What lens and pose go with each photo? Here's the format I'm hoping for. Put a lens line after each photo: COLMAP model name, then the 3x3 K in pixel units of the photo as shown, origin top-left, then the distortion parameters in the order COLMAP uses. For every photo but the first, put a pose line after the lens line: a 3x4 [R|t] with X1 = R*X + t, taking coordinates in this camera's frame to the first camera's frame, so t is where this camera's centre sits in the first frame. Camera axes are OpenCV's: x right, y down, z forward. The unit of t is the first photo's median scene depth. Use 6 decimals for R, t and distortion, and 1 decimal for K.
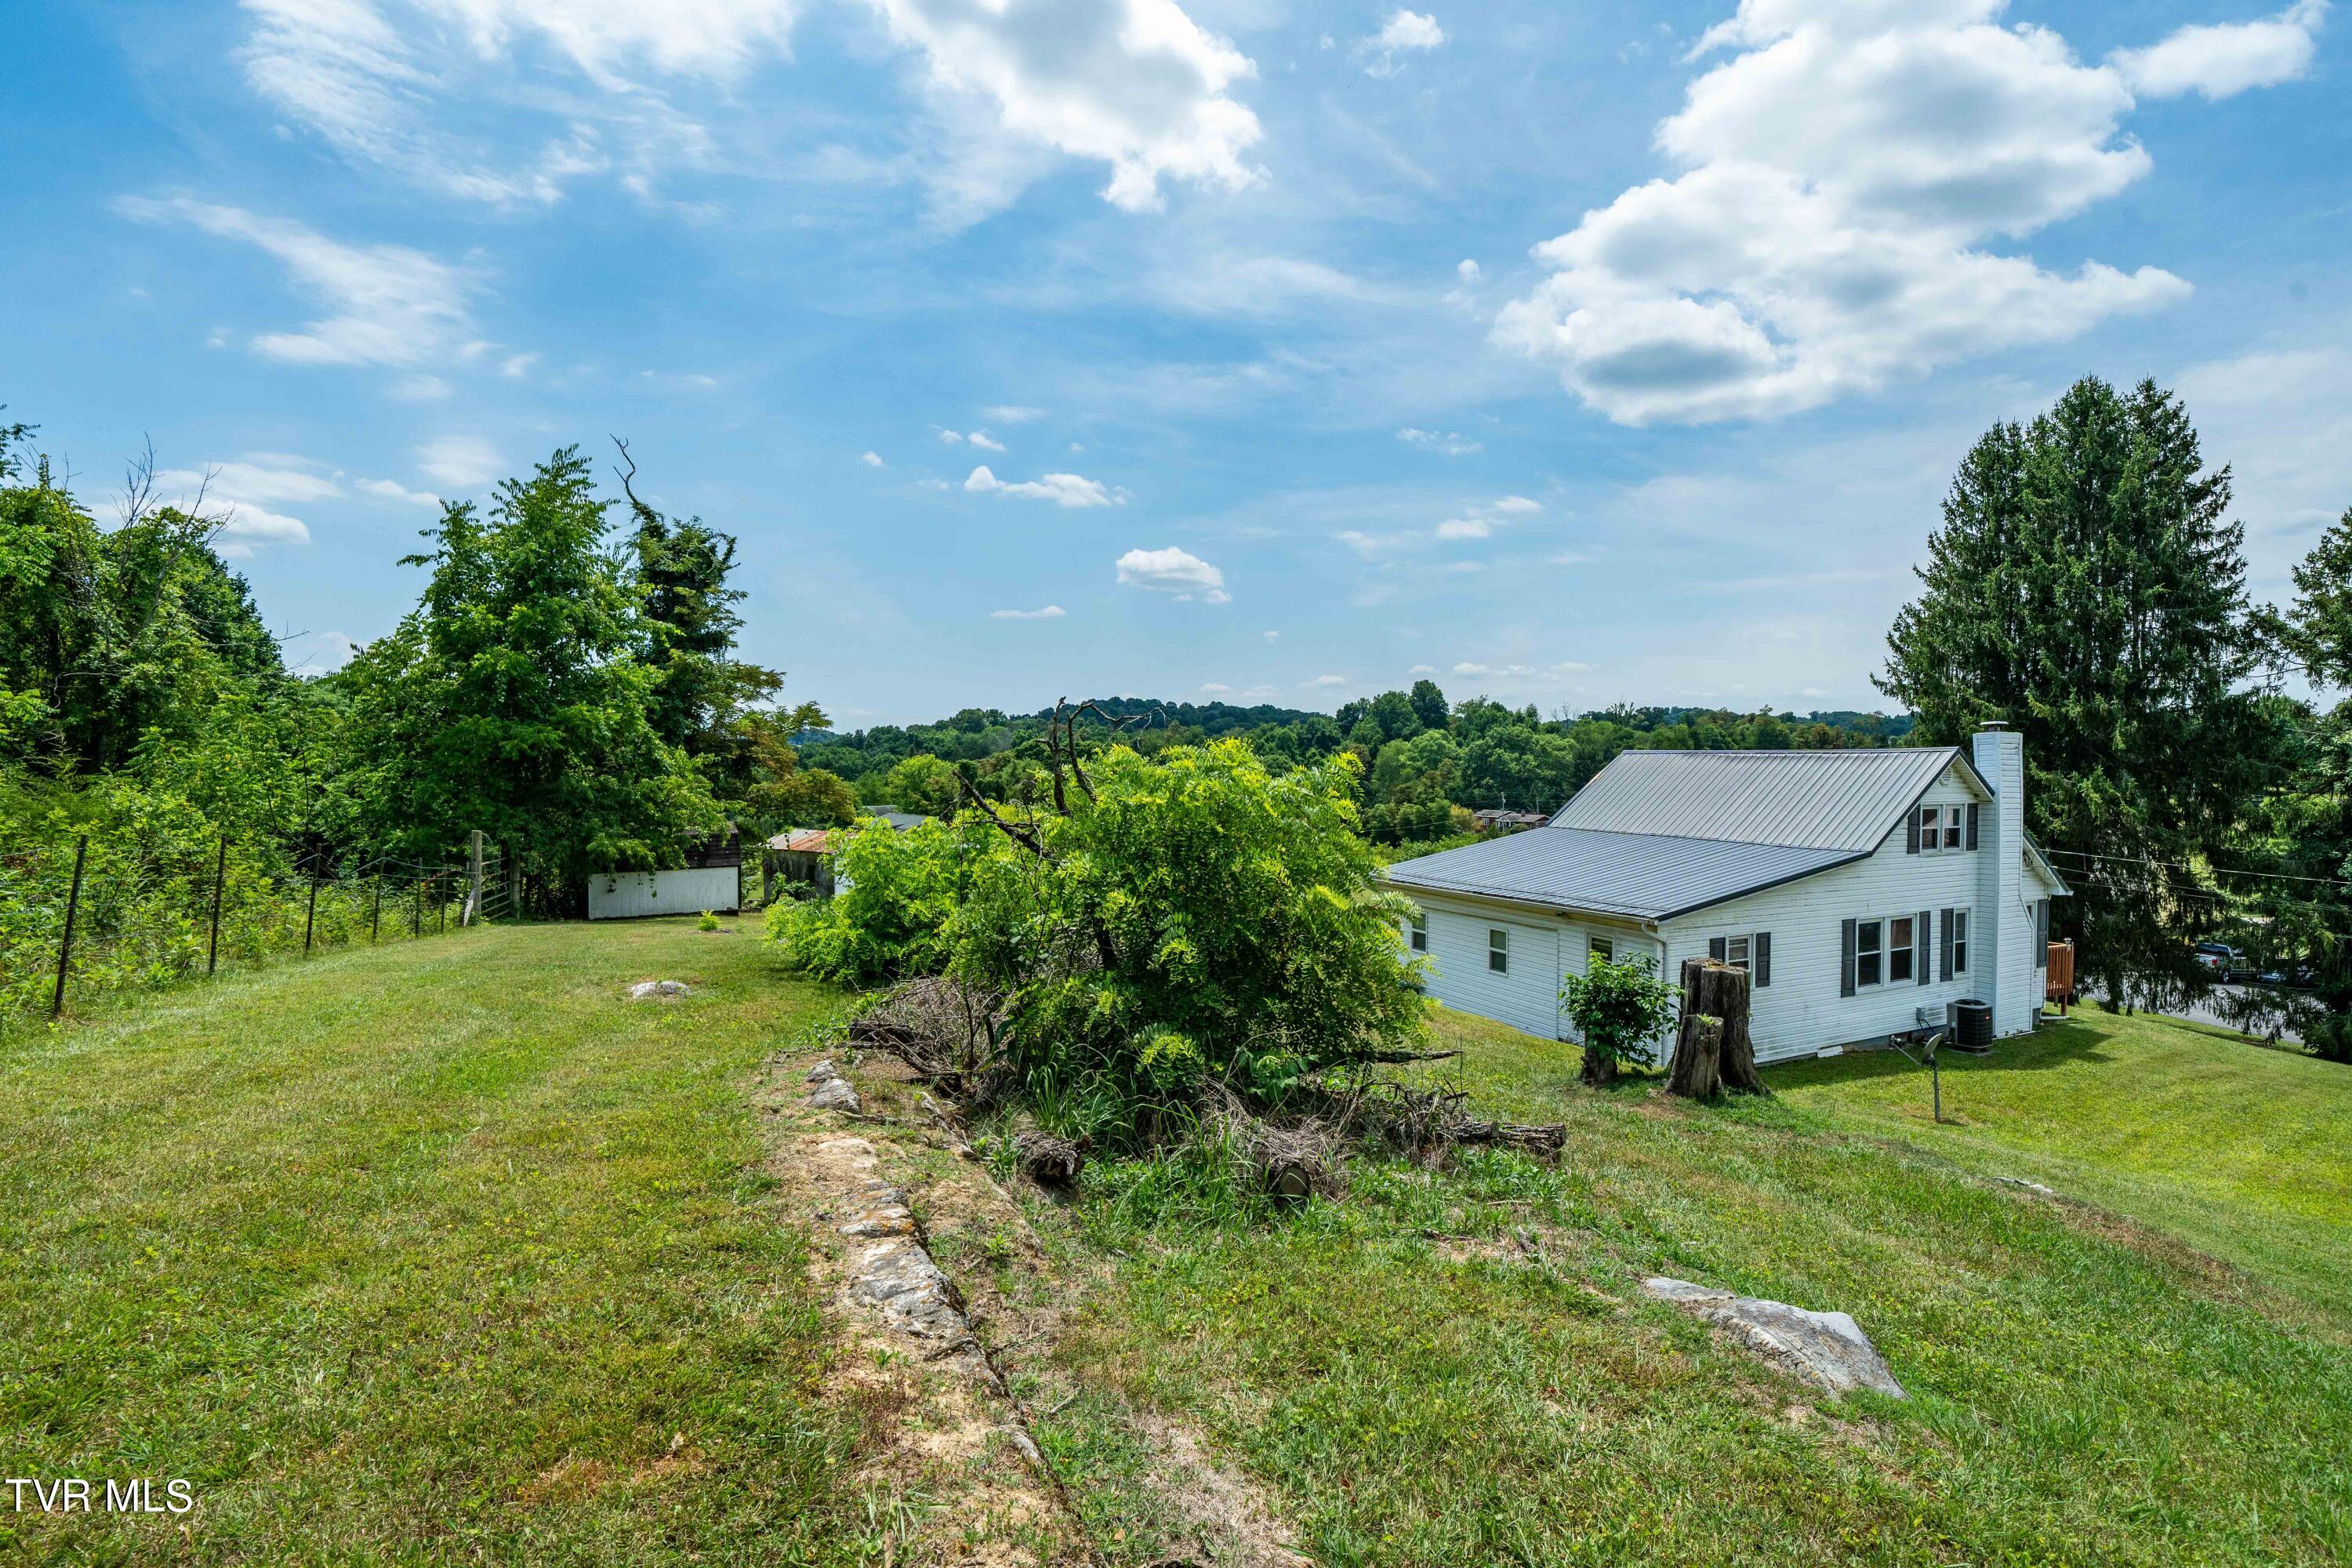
lens RADIAL K [[1339.9, 0, 1180.9], [0, 1339.9, 773.0], [0, 0, 1]] dist [-0.025054, -0.001209]
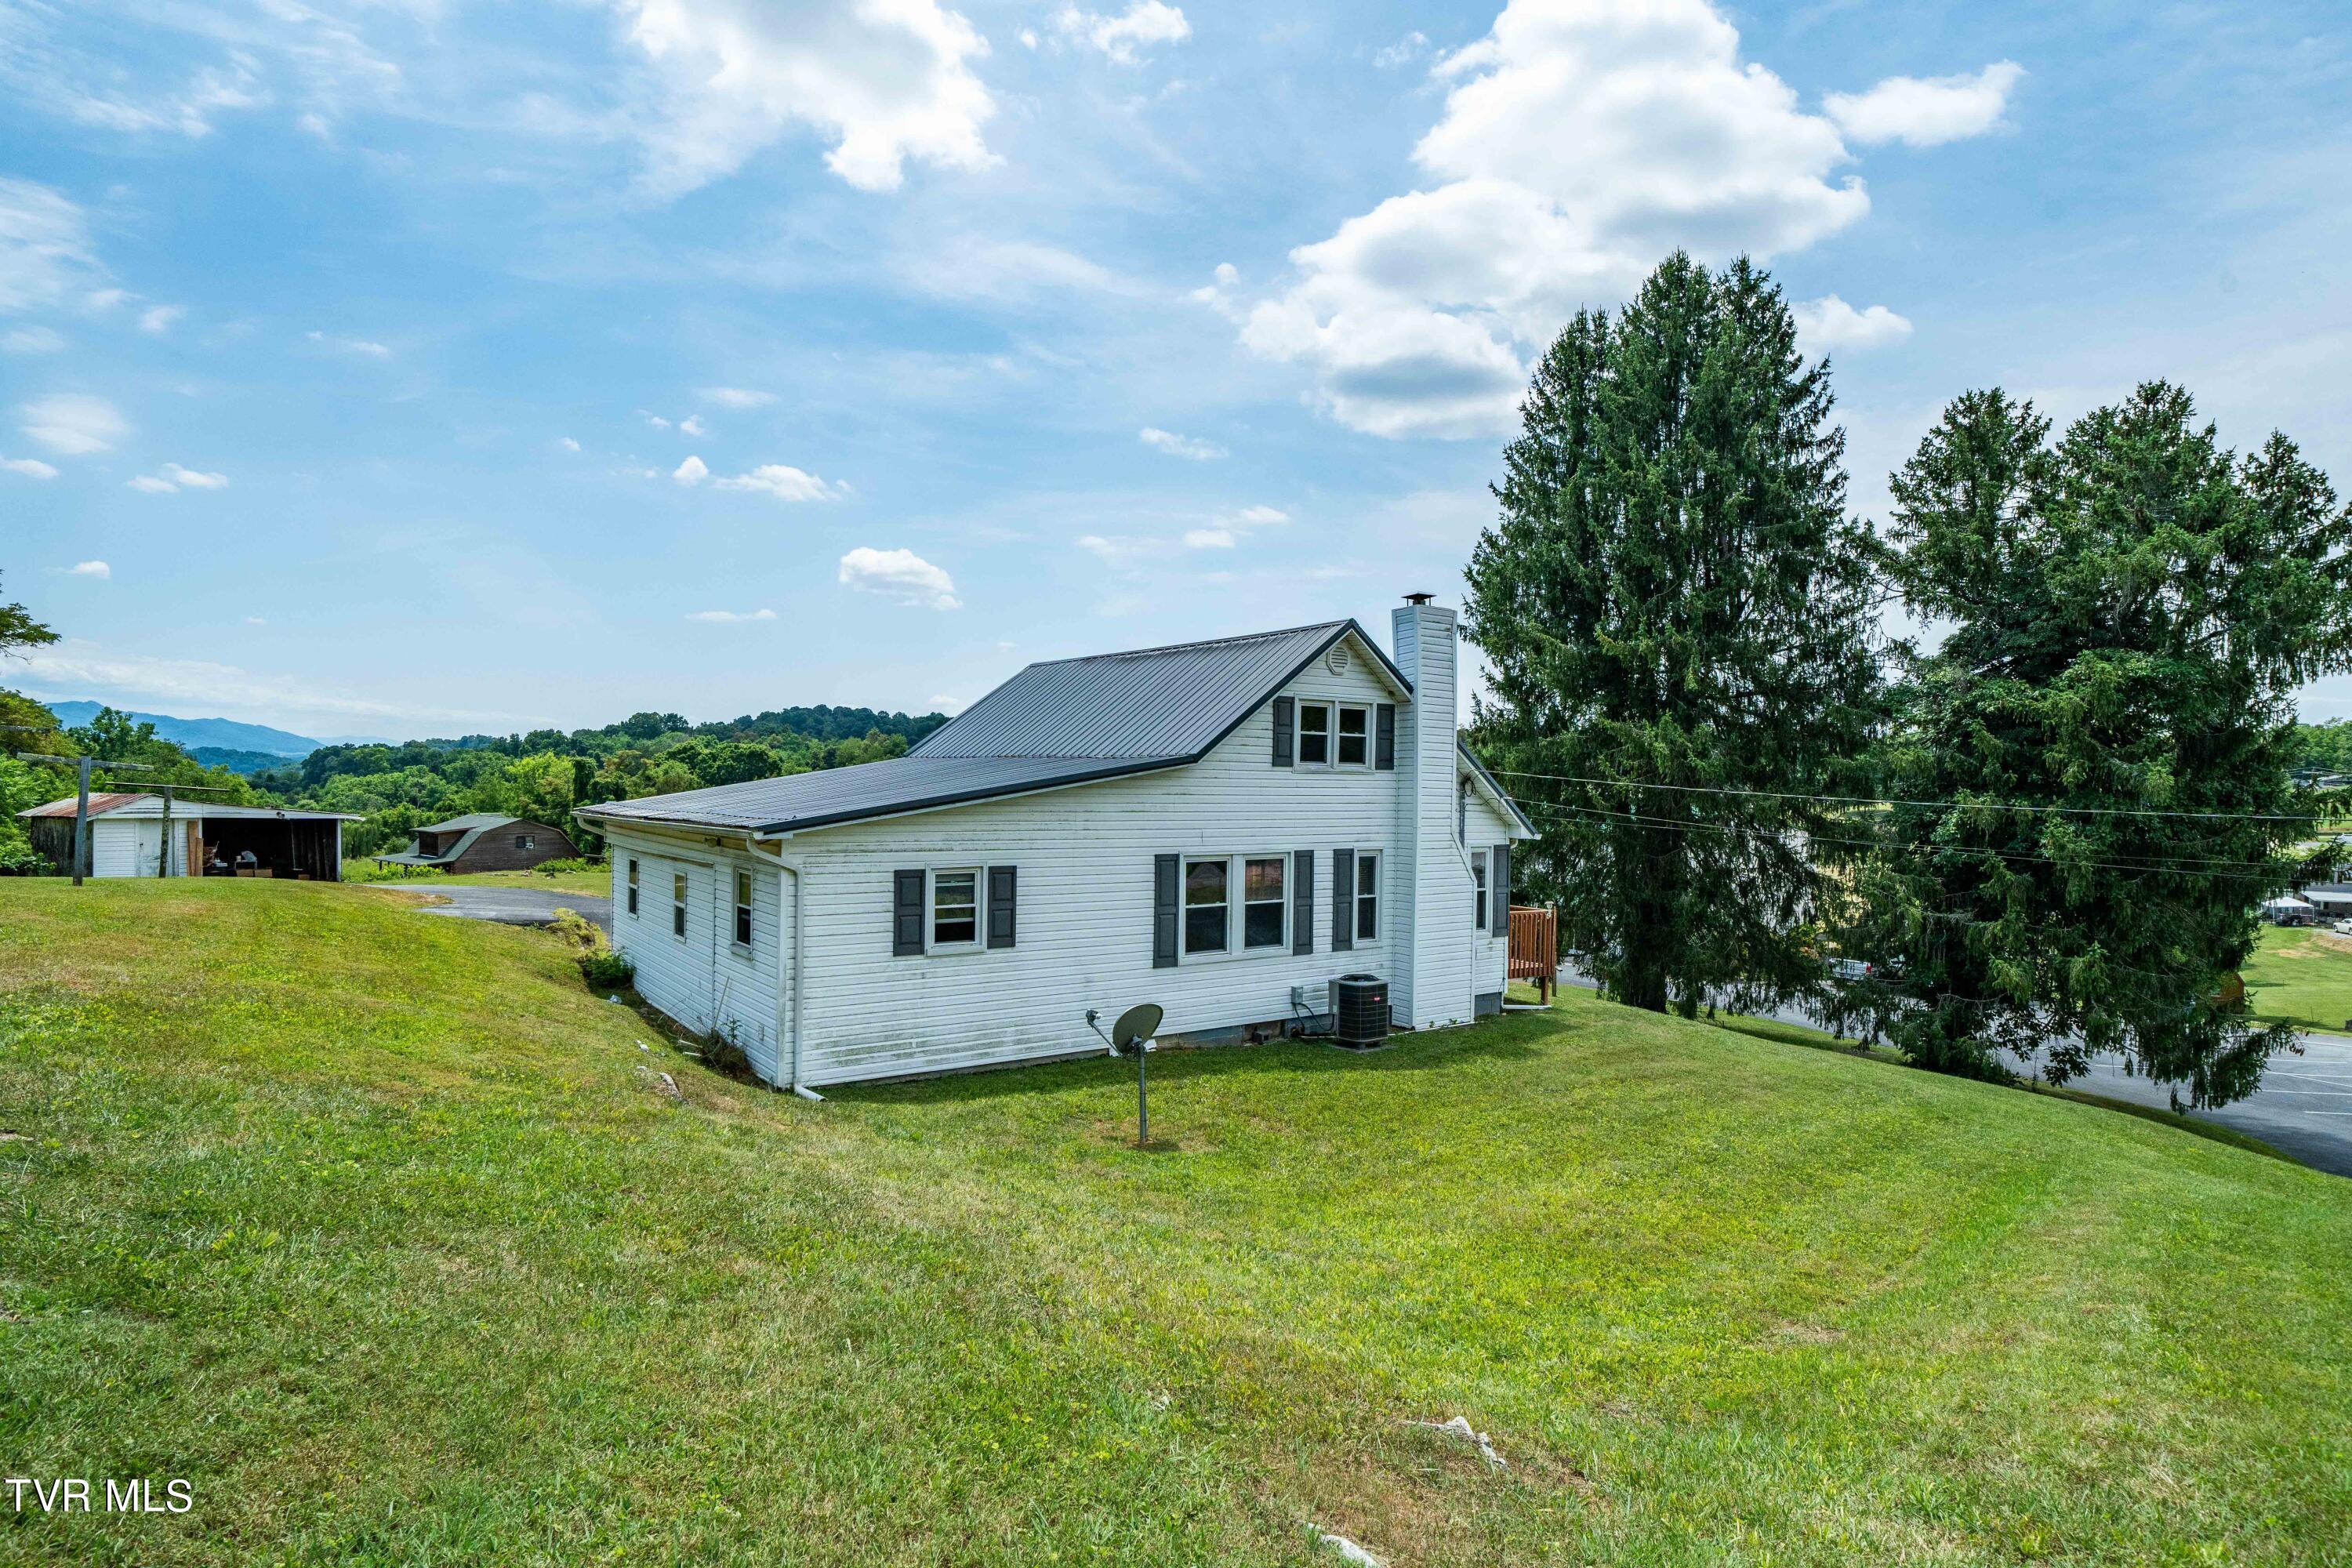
lens RADIAL K [[1375.8, 0, 1176.0], [0, 1375.8, 784.0], [0, 0, 1]] dist [-0.001064, -0.041501]
pose [[0.990235, 0.013776, 0.138727, 0.089984], [-0.011069, 0.999733, -0.020265, 0.019566], [-0.138969, 0.018532, 0.990123, 0.067089]]
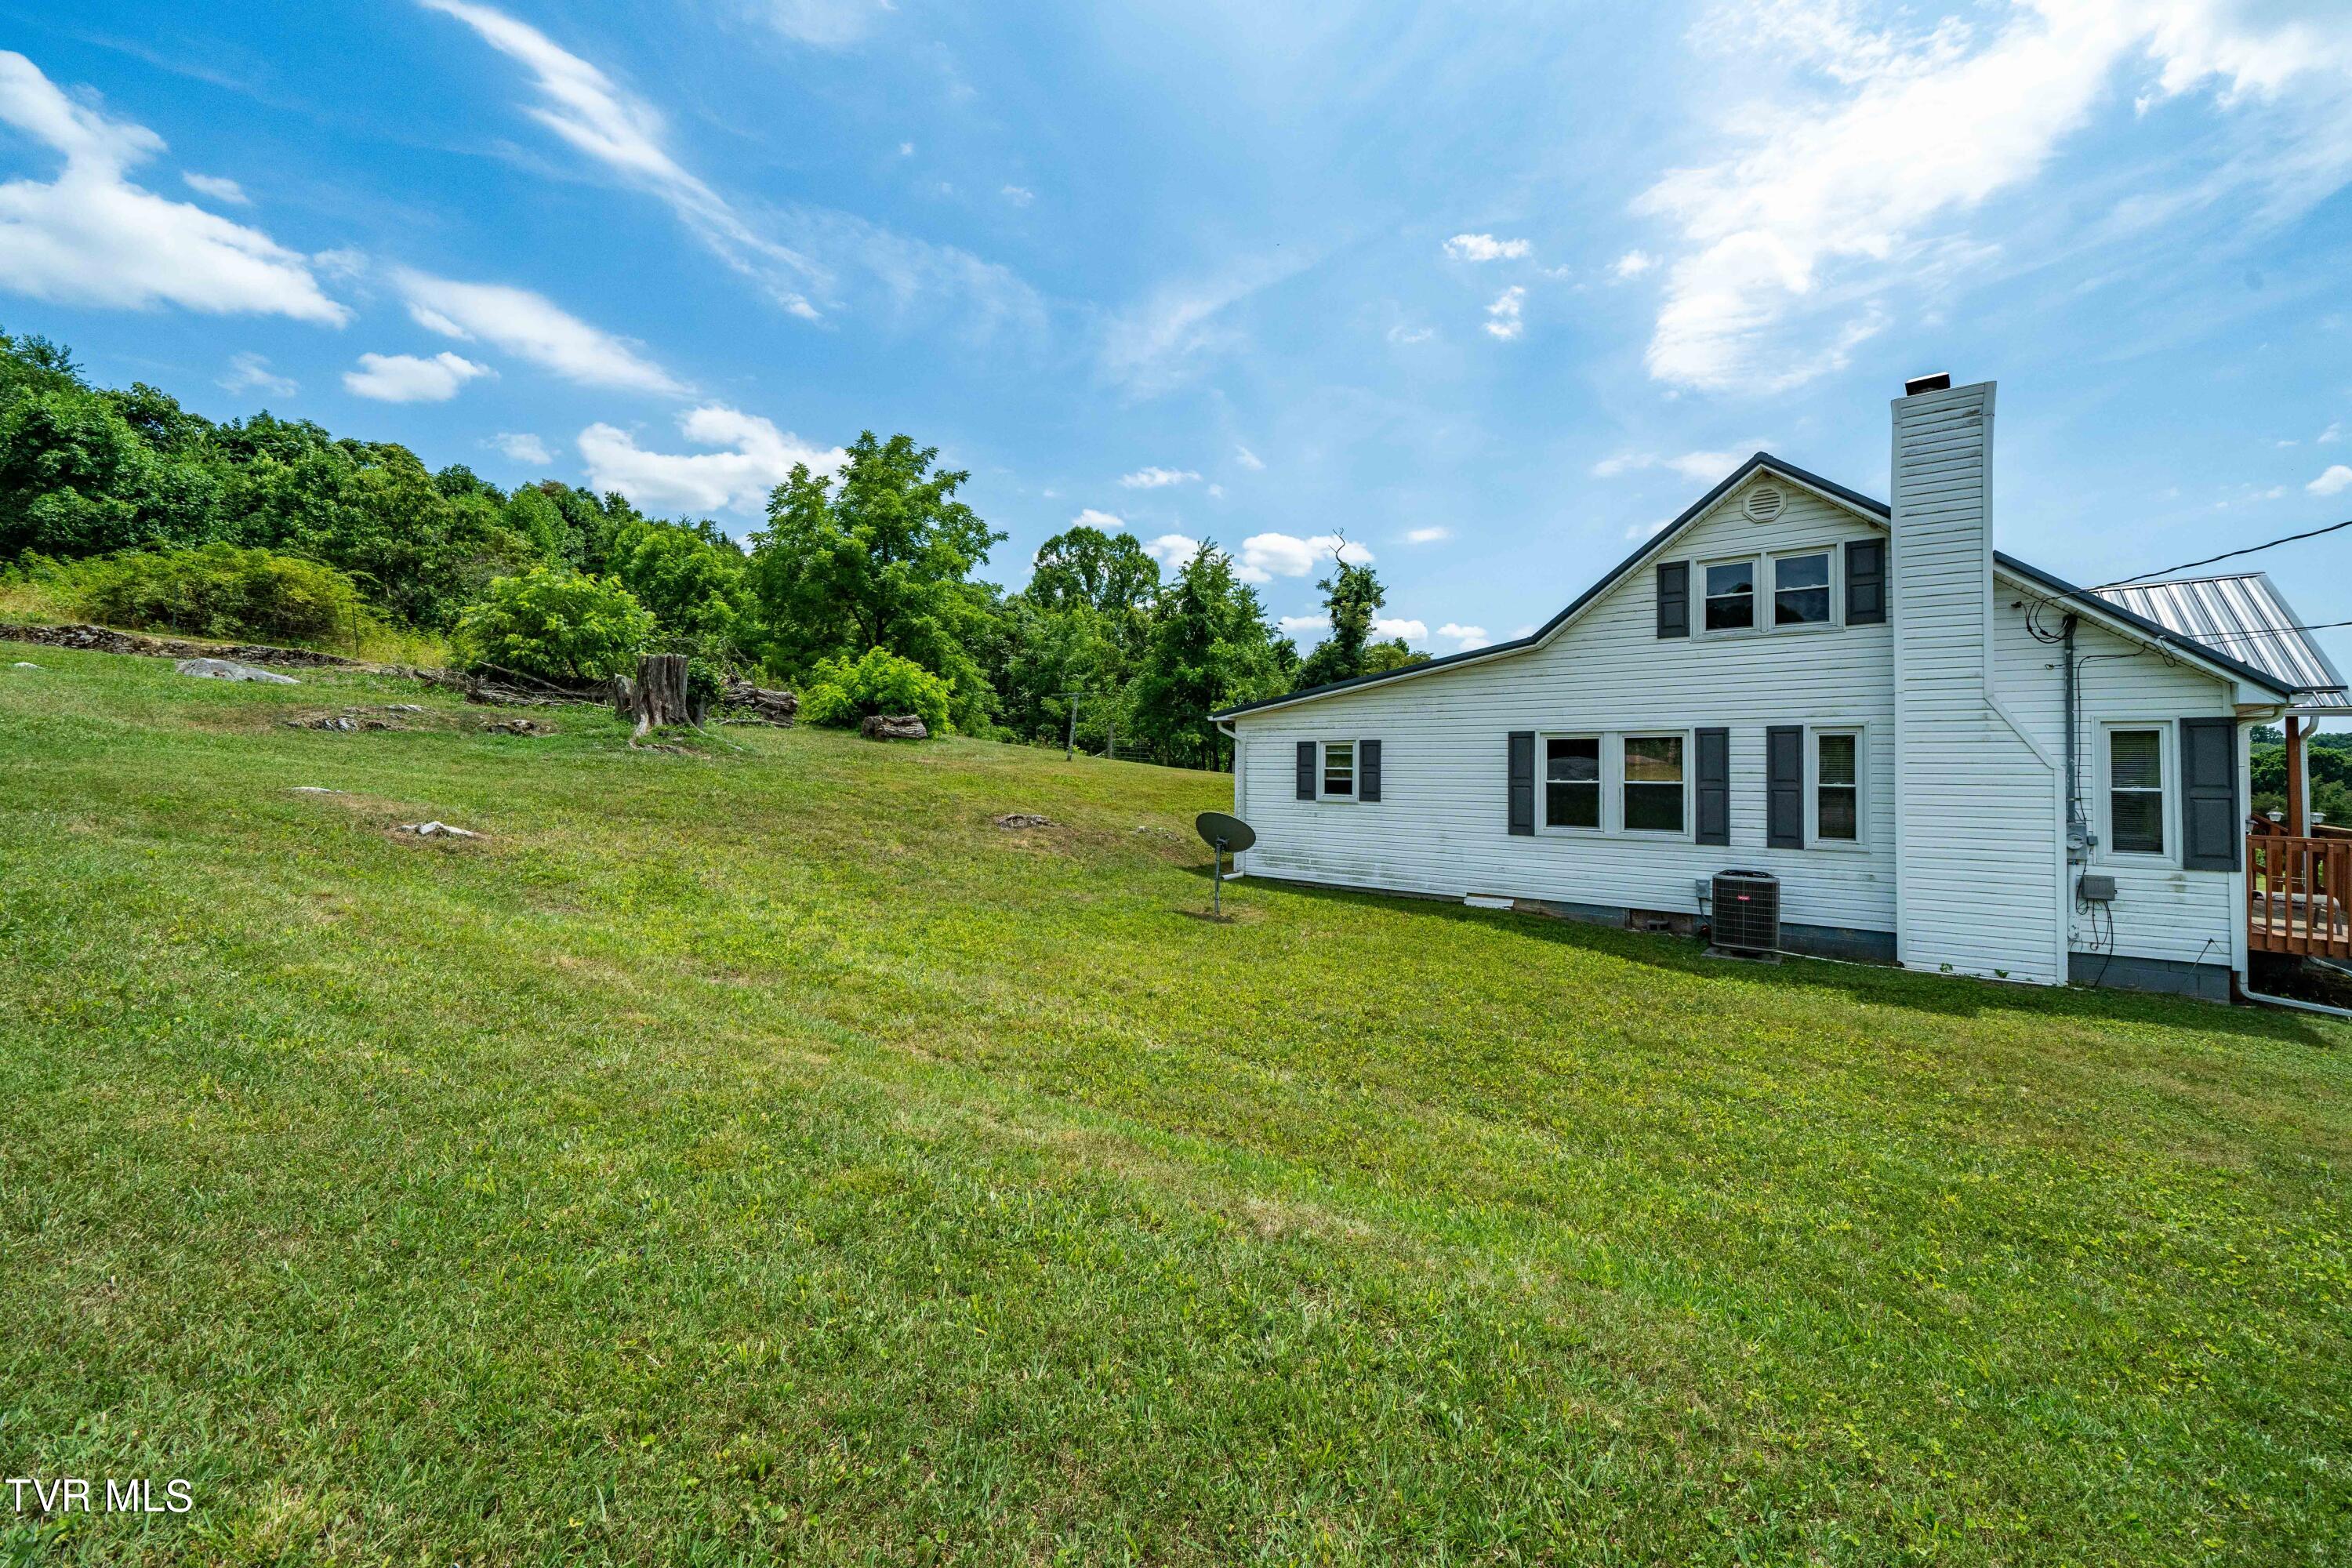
lens RADIAL K [[879.9, 0, 1166.3], [0, 879.9, 758.1], [0, 0, 1]] dist [0.000854, 0.000147]
pose [[0.369978, -0.011252, -0.928973, 0.194763], [-0.041758, 0.998715, -0.028728, 0.032535], [0.928102, 0.049420, 0.369032, 0.139742]]
